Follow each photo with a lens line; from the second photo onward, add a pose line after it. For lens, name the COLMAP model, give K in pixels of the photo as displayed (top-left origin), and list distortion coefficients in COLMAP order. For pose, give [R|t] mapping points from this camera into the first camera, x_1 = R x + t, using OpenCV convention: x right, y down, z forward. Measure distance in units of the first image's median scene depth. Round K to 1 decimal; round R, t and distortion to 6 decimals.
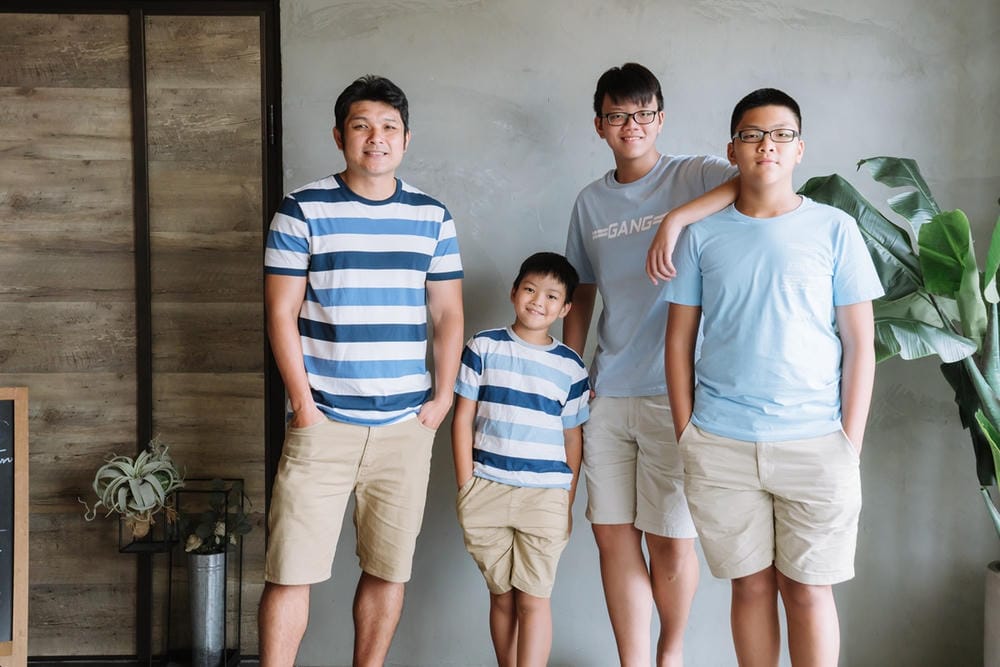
lens RADIAL K [[1431.9, 0, 500.0], [0, 1431.9, 333.5], [0, 0, 1]] dist [0.327951, 0.121543]
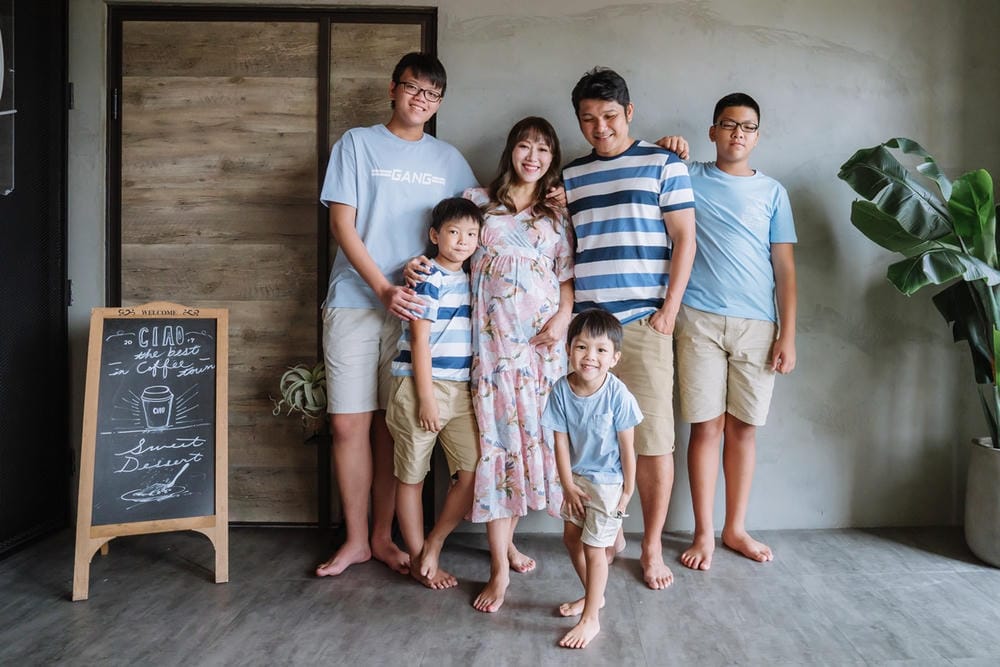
lens RADIAL K [[714.2, 0, 592.9], [0, 714.2, 309.8], [0, 0, 1]] dist [-0.020025, 0.004041]
pose [[0.991642, 0.009506, 0.128670, -0.091330], [-0.006528, 0.999701, -0.023546, 0.047096], [-0.128856, 0.022509, 0.991408, 0.363712]]
